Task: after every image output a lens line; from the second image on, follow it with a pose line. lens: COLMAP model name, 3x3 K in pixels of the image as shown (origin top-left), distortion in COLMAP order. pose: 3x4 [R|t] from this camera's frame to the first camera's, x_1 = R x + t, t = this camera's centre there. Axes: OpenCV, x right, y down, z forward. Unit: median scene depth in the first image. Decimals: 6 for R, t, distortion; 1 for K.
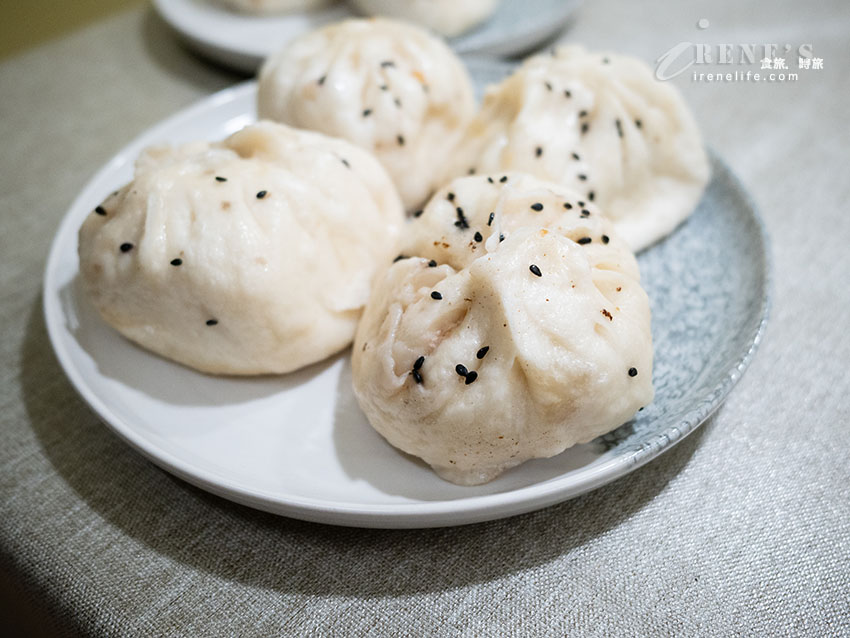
lens RADIAL K [[881.8, 0, 446.6], [0, 881.8, 306.9], [0, 0, 1]] dist [0.035305, 0.000000]
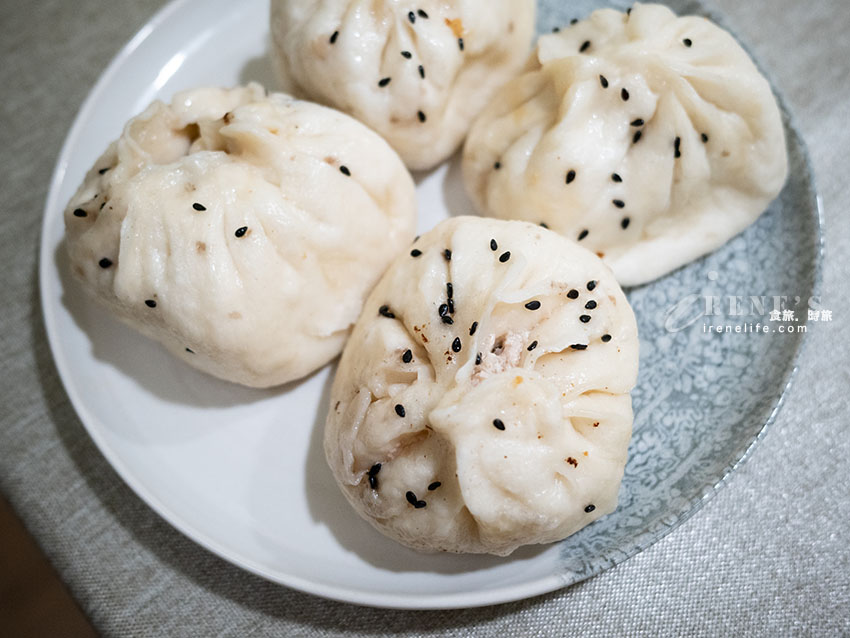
lens RADIAL K [[881.8, 0, 434.8], [0, 881.8, 333.4], [0, 0, 1]] dist [0.035305, 0.000000]
pose [[0.981638, 0.165529, -0.094803, 0.090056], [-0.102063, 0.875633, 0.472070, -0.476730], [0.161154, -0.453726, 0.876449, 0.175733]]
